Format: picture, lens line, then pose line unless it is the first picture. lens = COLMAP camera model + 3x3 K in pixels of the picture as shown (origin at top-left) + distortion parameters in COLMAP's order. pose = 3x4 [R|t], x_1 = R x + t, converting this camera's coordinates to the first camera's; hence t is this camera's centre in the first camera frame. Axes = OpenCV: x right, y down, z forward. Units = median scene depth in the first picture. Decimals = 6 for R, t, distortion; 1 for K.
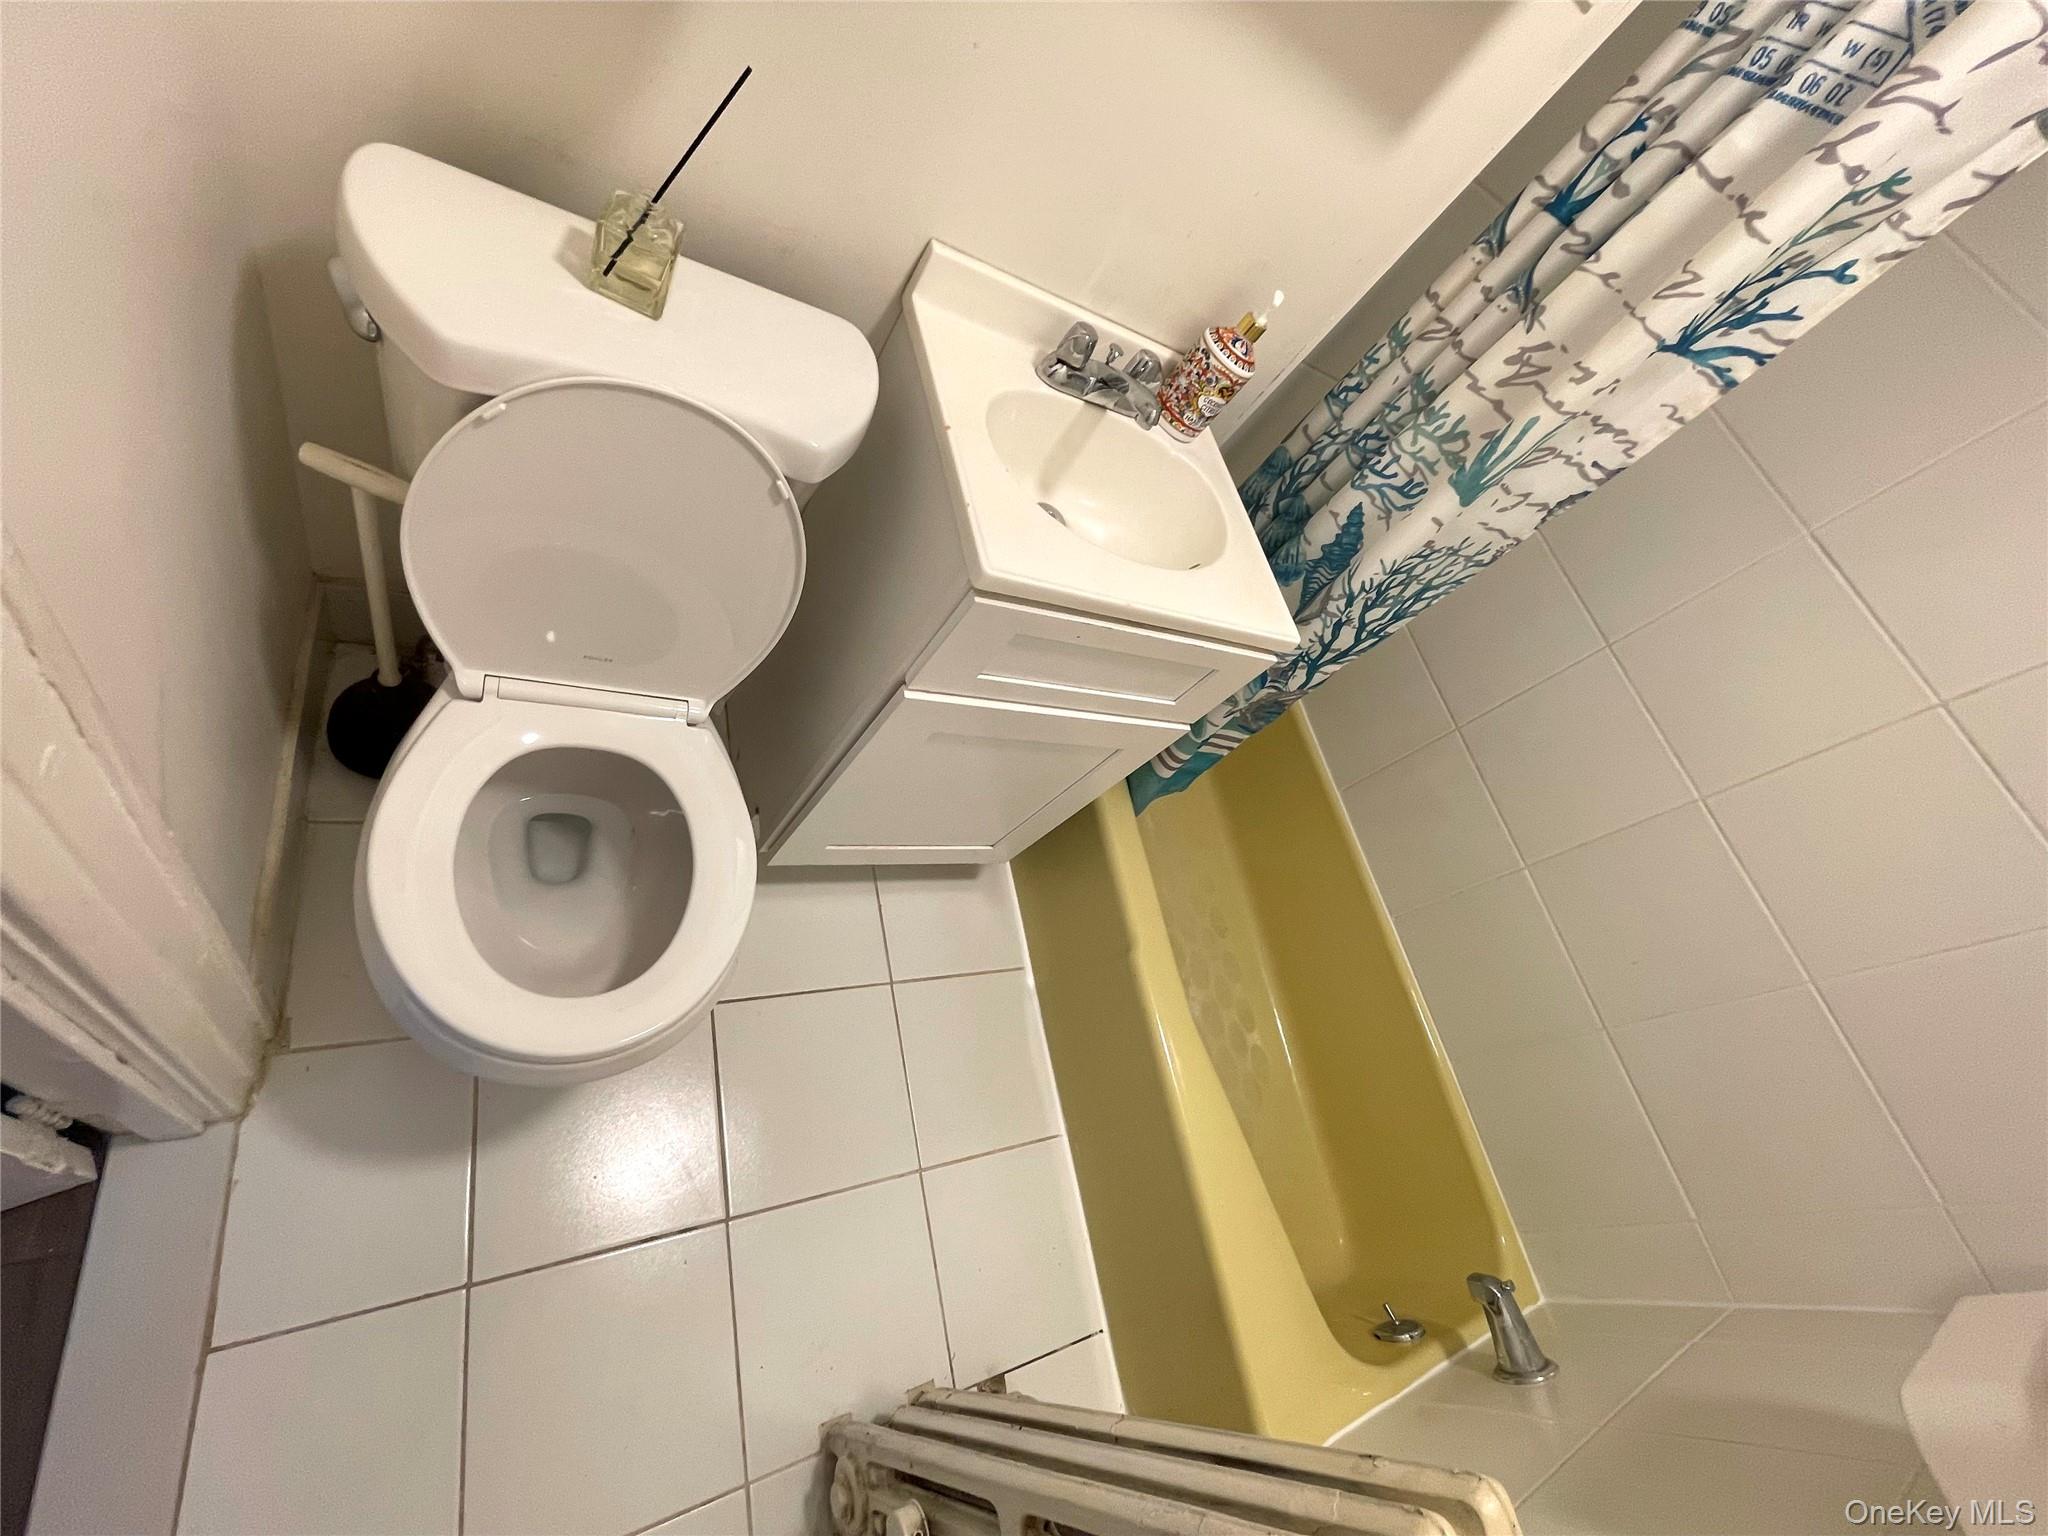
lens RADIAL K [[834.6, 0, 1024.2], [0, 834.6, 762.3], [0, 0, 1]] dist [-0.002035, -0.000237]
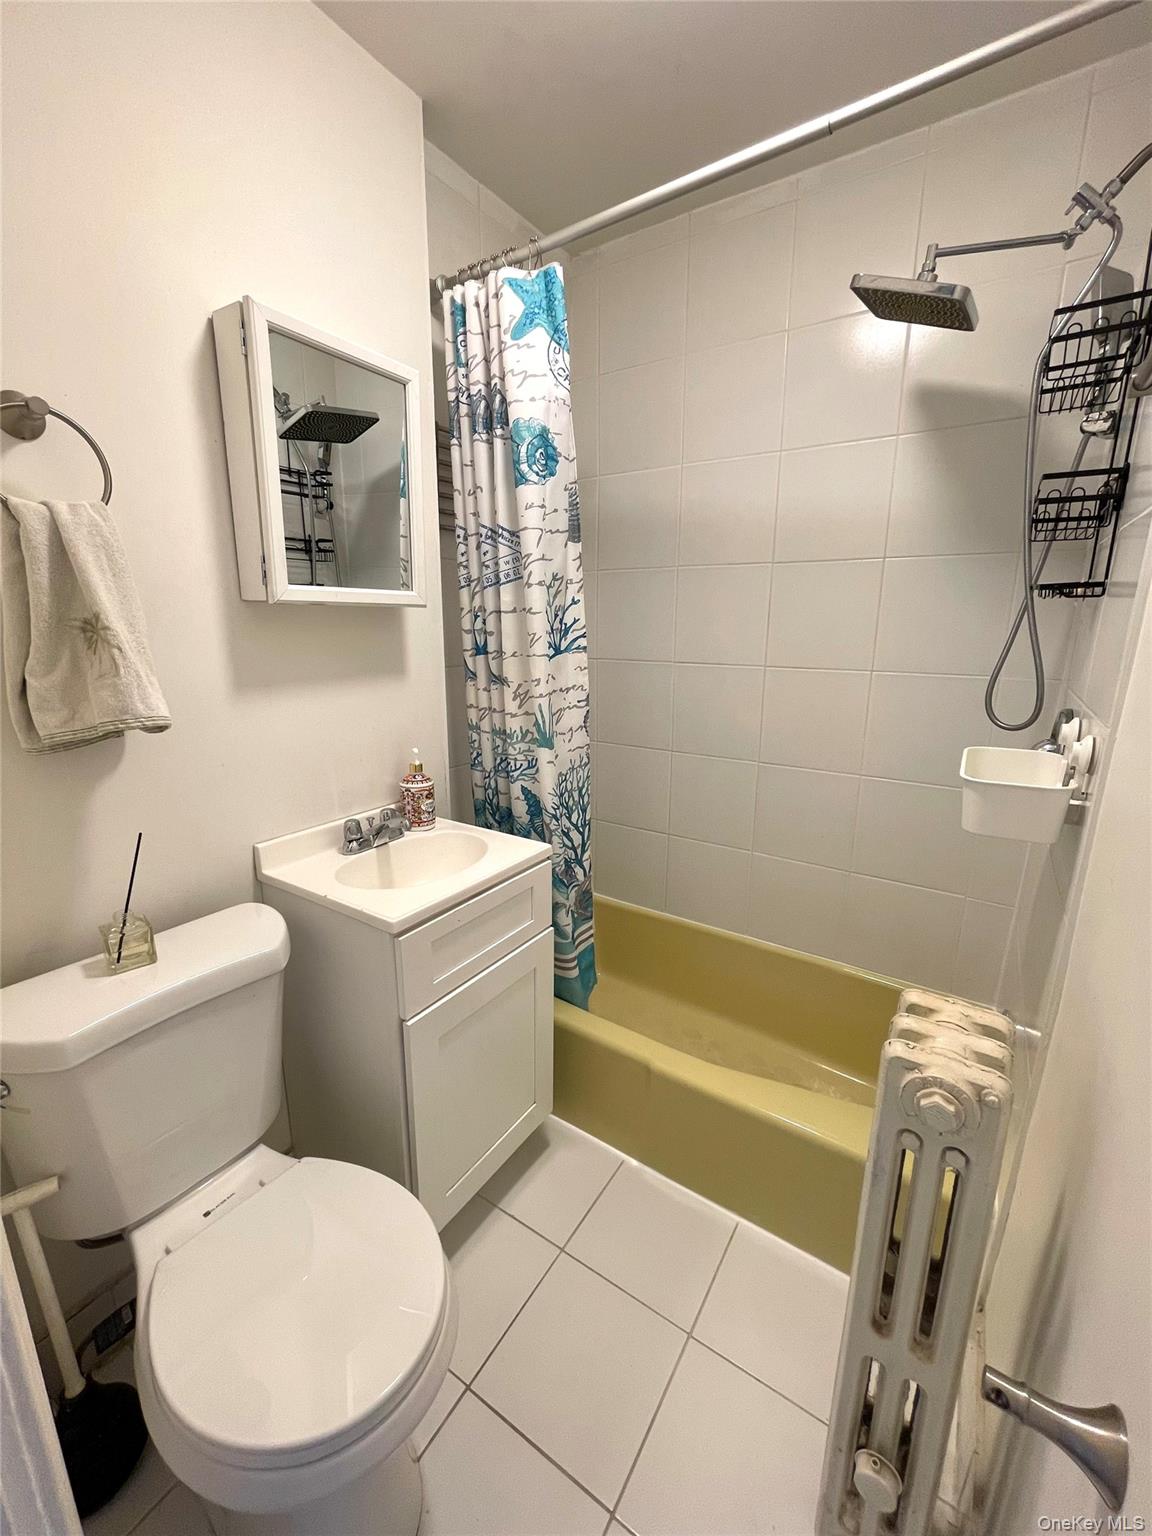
lens RADIAL K [[626.0, 0, 576.0], [0, 626.0, 768.0], [0, 0, 1]] dist [-0.002035, -0.000237]
pose [[0.641474, -0.634790, 0.430759, -0.126105], [0.766479, 0.553729, -0.325413, 0.258314], [-0.031955, 0.538911, 0.841756, -0.270321]]
